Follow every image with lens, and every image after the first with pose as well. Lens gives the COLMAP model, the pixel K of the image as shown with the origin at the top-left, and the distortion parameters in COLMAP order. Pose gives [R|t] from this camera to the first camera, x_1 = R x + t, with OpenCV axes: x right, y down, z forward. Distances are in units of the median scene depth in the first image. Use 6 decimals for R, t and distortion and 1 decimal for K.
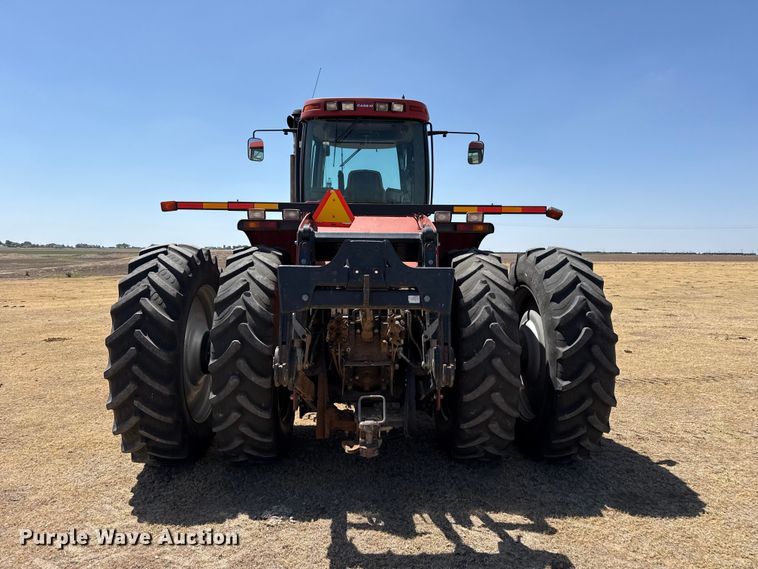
lens RADIAL K [[540.4, 0, 384.9], [0, 540.4, 287.8], [0, 0, 1]] dist [0.061002, -0.073943]
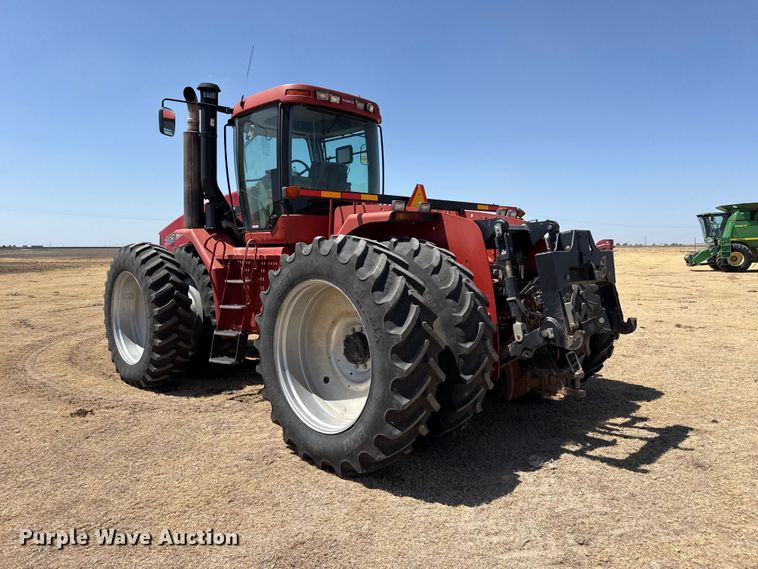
lens RADIAL K [[540.4, 0, 394.2], [0, 540.4, 282.4], [0, 0, 1]] dist [0.061002, -0.073943]
pose [[0.721244, -0.063338, 0.689779, -1.078000], [0.064960, 0.997607, 0.023681, -0.018297], [-0.689628, 0.027729, 0.723633, 0.313746]]
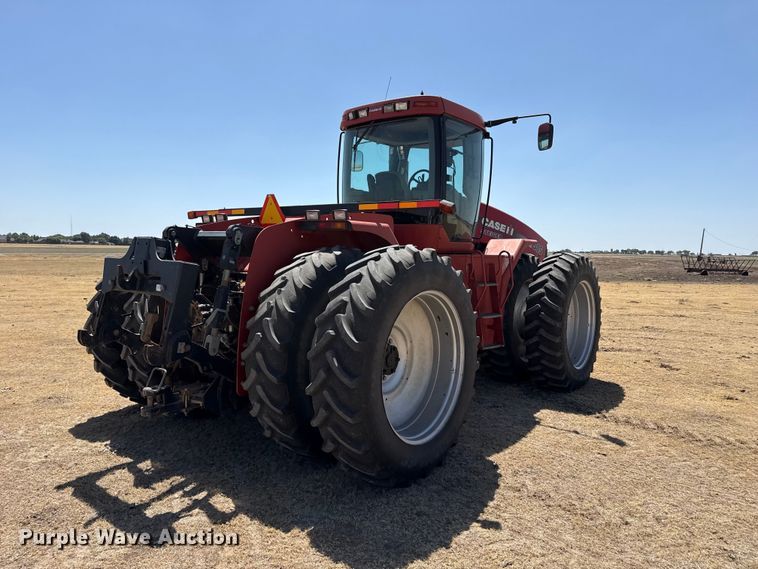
lens RADIAL K [[540.4, 0, 387.3], [0, 540.4, 277.4], [0, 0, 1]] dist [0.061002, -0.073943]
pose [[0.765177, 0.032952, -0.642976, 1.010278], [-0.049631, 0.998737, -0.007879, -0.012138], [0.641904, 0.037940, 0.765846, 0.351868]]
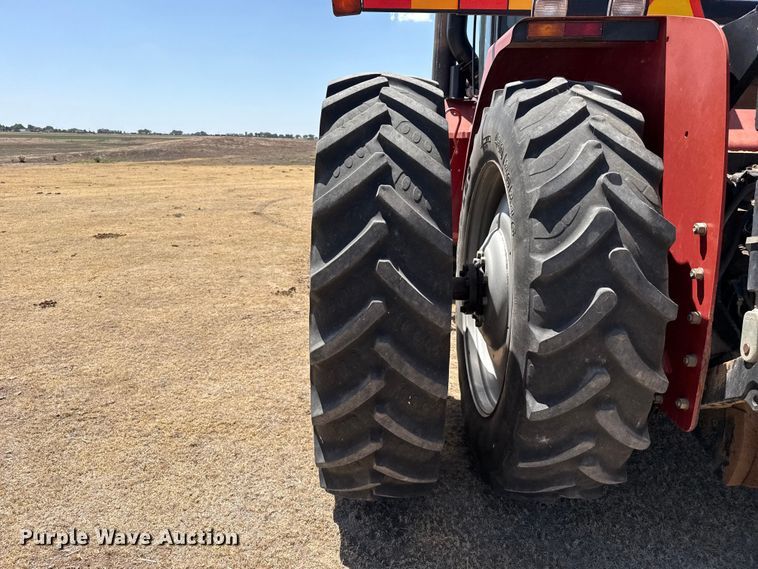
lens RADIAL K [[540.4, 0, 379.1], [0, 540.4, 285.4], [0, 0, 1]] dist [0.061002, -0.073943]
pose [[0.998651, 0.020618, -0.047663, -0.408180], [-0.011056, 0.981178, 0.192787, 0.013242], [0.050741, -0.192000, 0.980082, 0.537595]]
